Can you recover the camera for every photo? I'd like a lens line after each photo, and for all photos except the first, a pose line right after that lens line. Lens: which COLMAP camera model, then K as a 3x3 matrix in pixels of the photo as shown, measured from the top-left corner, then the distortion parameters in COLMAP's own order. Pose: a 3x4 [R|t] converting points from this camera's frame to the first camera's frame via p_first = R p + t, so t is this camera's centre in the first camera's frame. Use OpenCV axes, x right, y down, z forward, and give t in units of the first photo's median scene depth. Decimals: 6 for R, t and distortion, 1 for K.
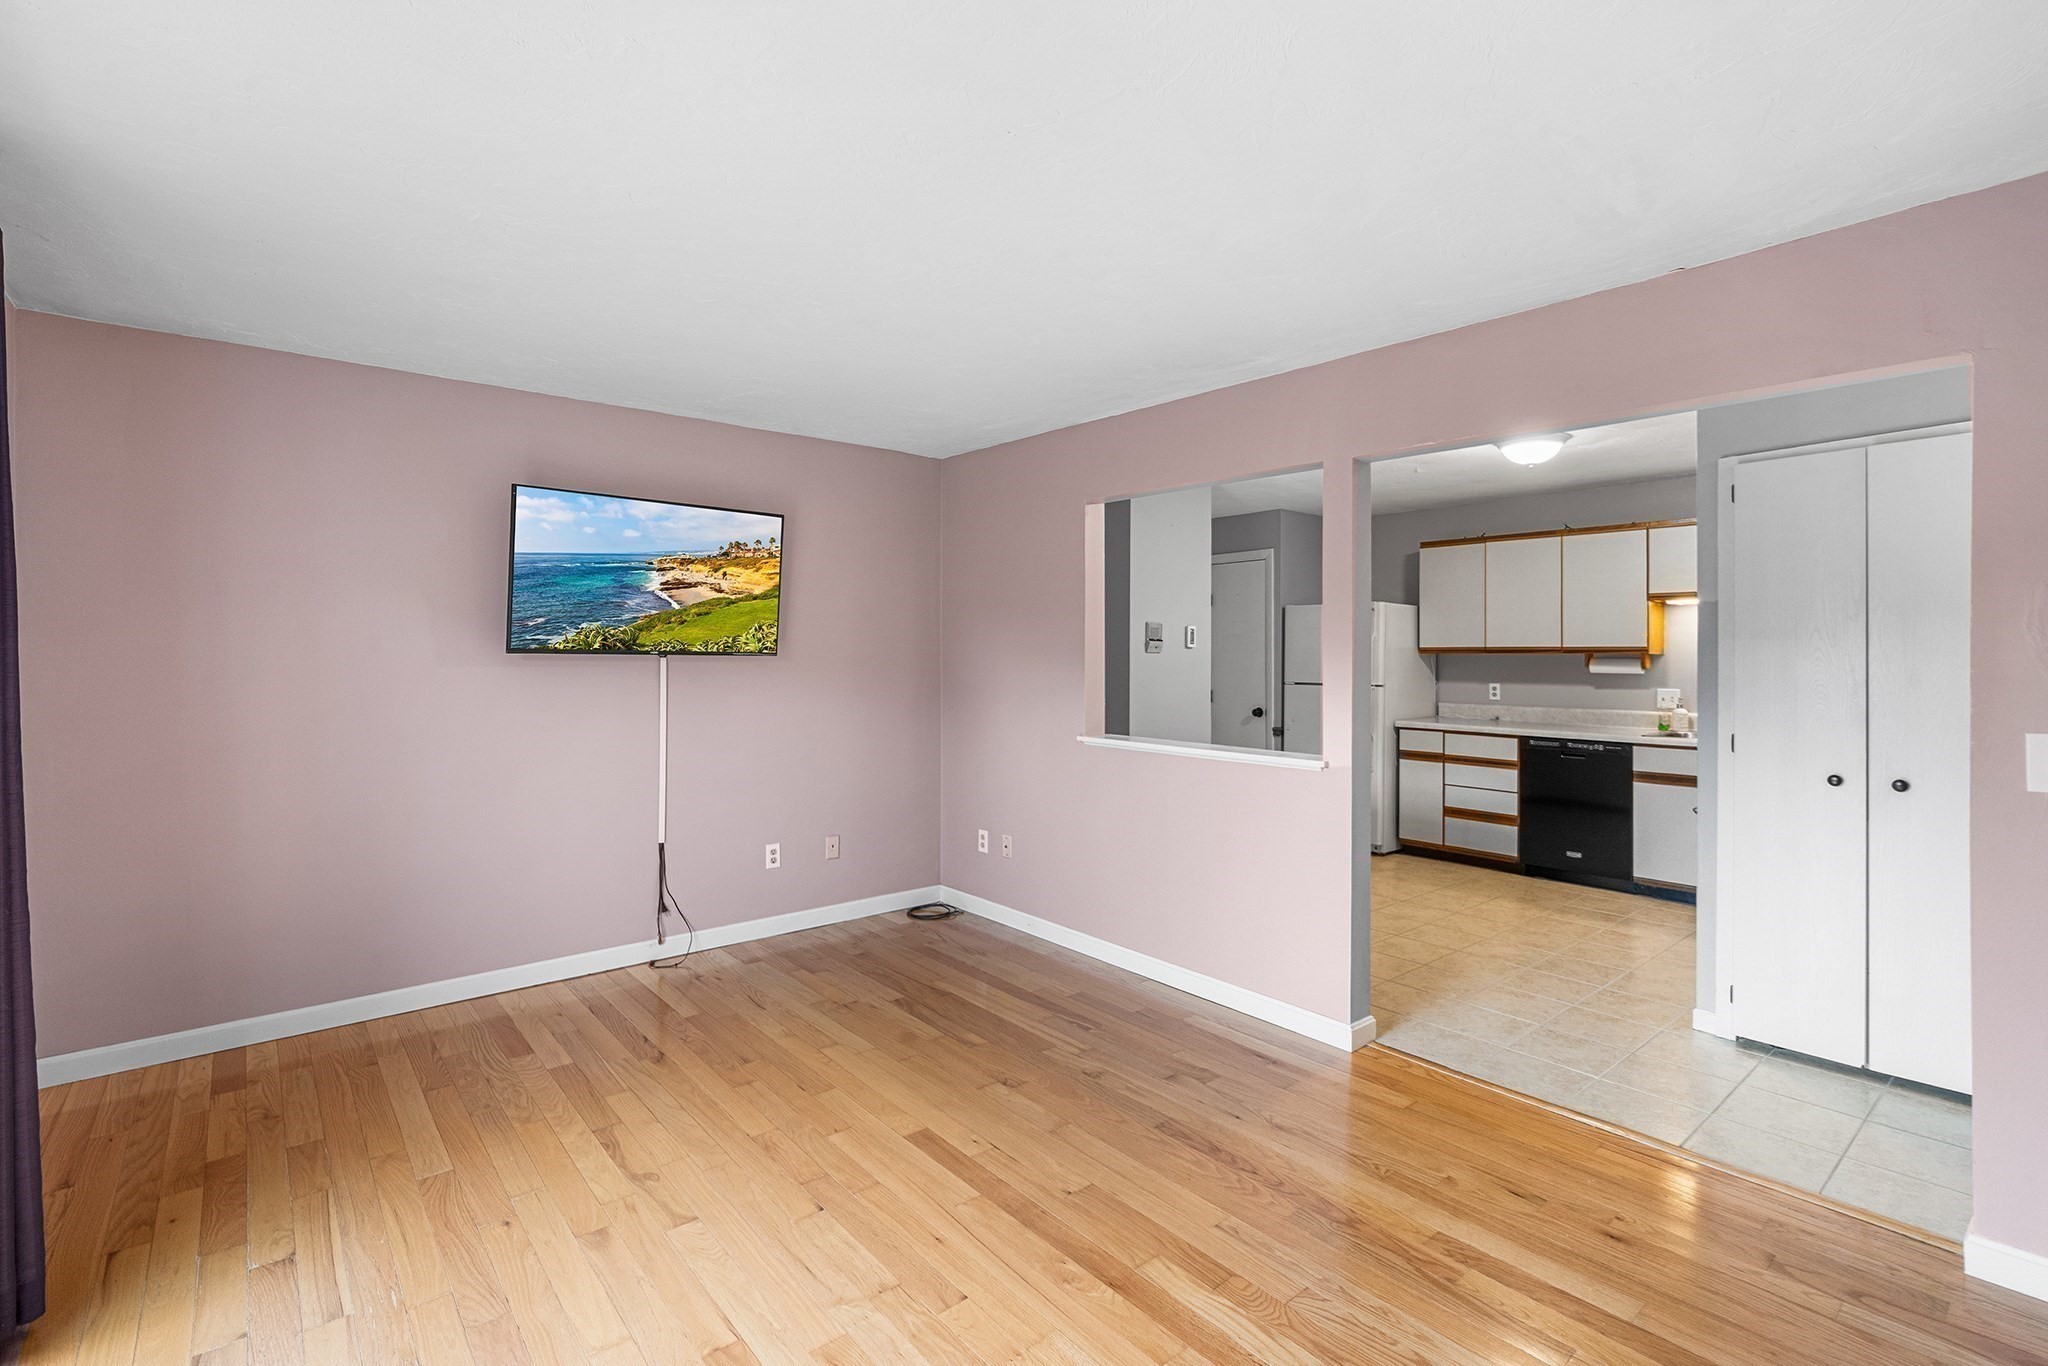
lens RADIAL K [[932.2, 0, 1033.4], [0, 932.2, 656.6], [0, 0, 1]] dist [-0.007569, 0.001013]
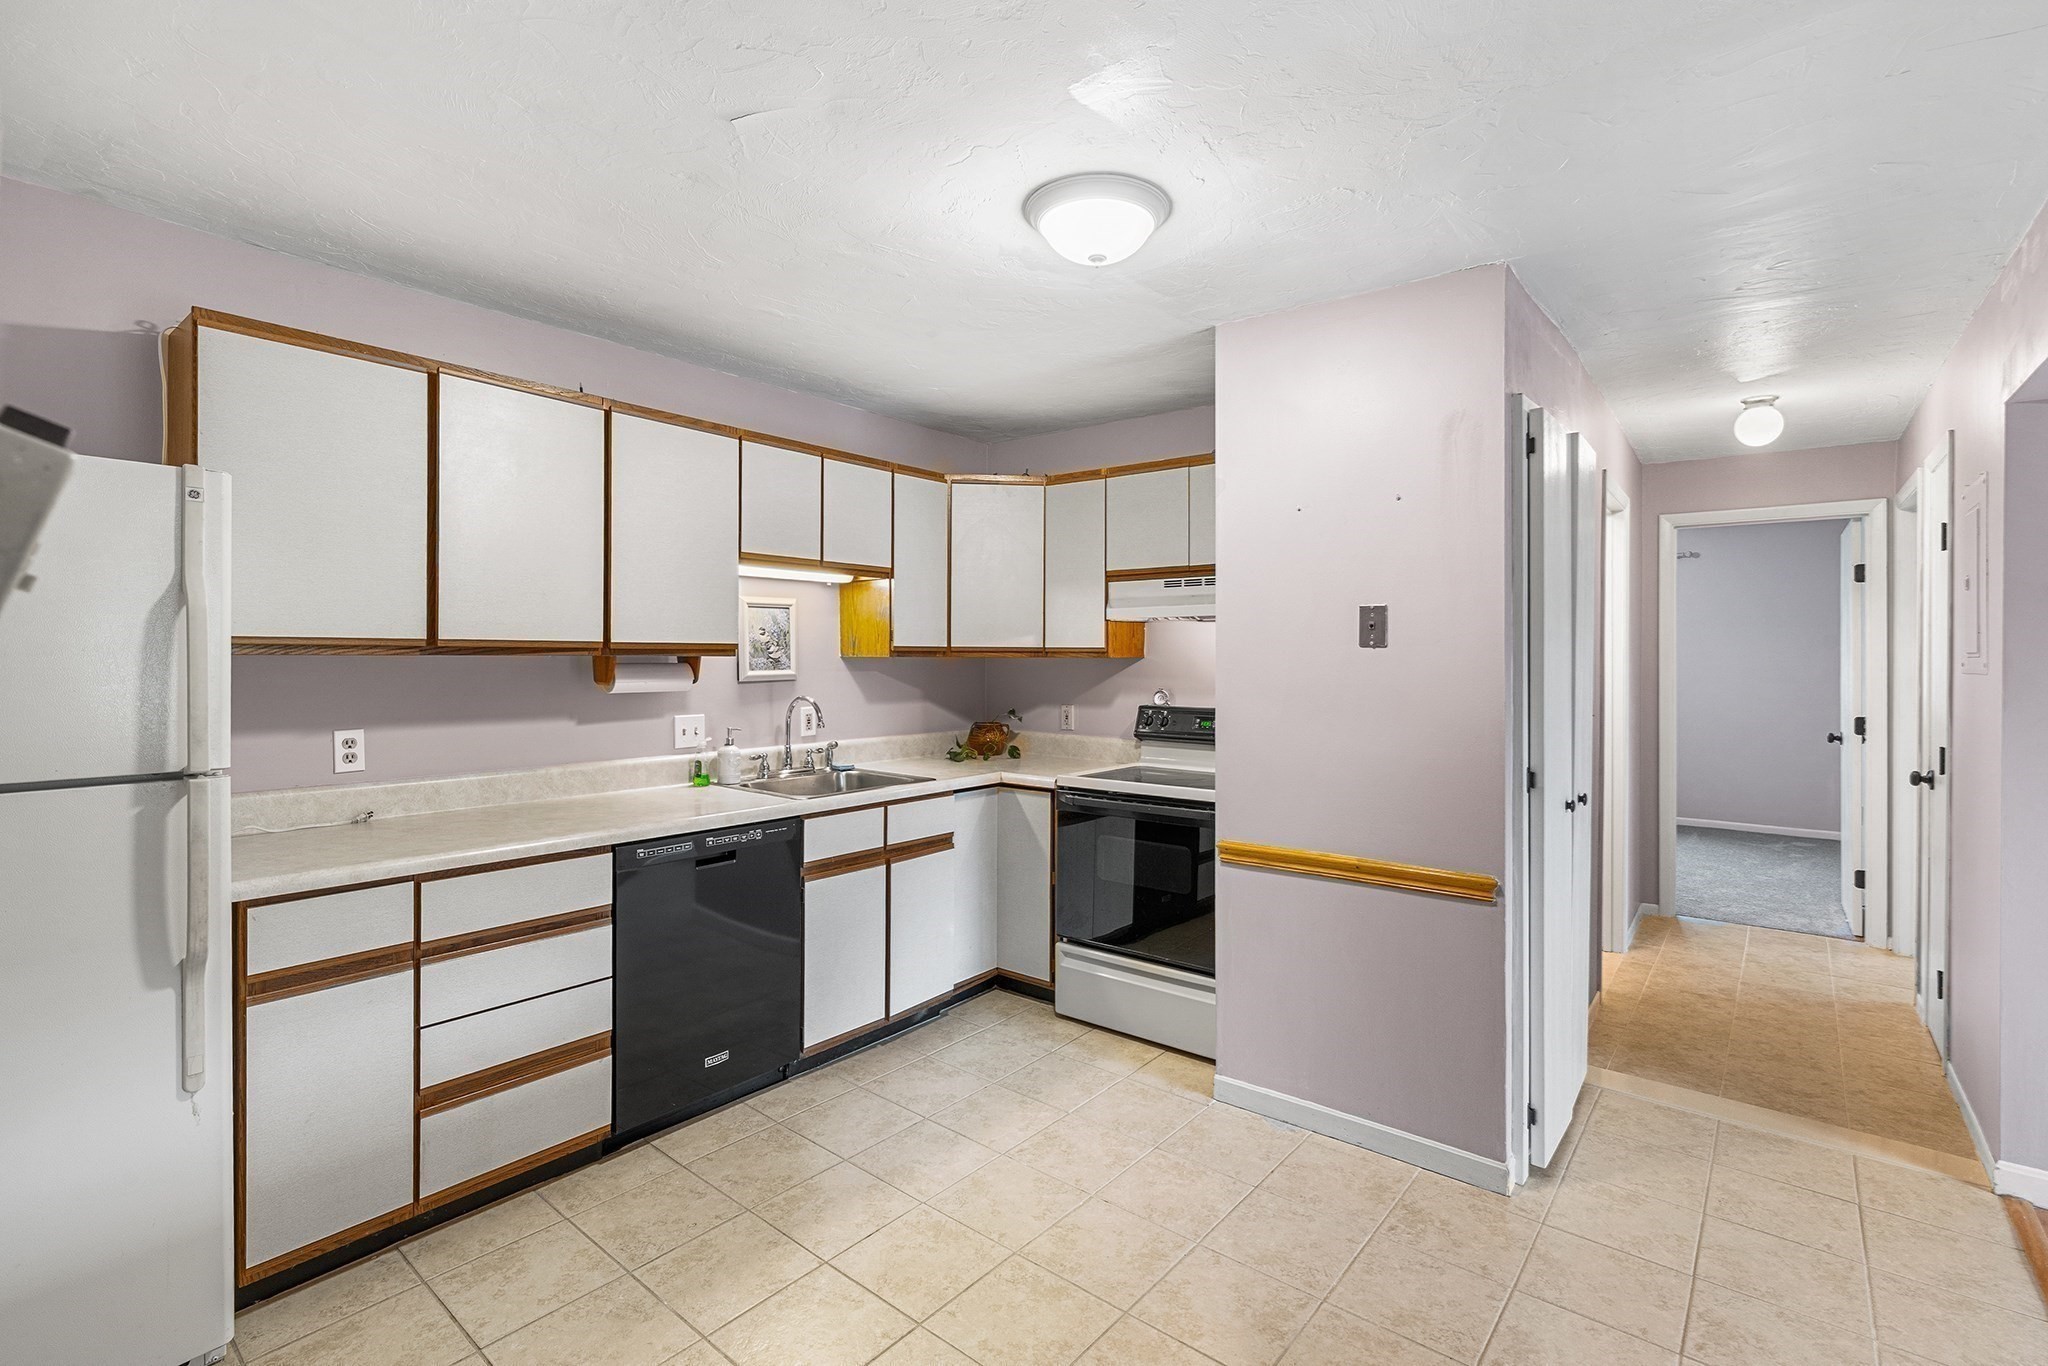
lens RADIAL K [[932.2, 0, 1033.4], [0, 932.2, 656.6], [0, 0, 1]] dist [-0.007569, 0.001013]
pose [[-0.194159, -0.004647, 0.980959, 0.061695], [-0.001954, 0.999989, 0.004350, -0.005850], [-0.980968, -0.001072, -0.194166, 0.967616]]
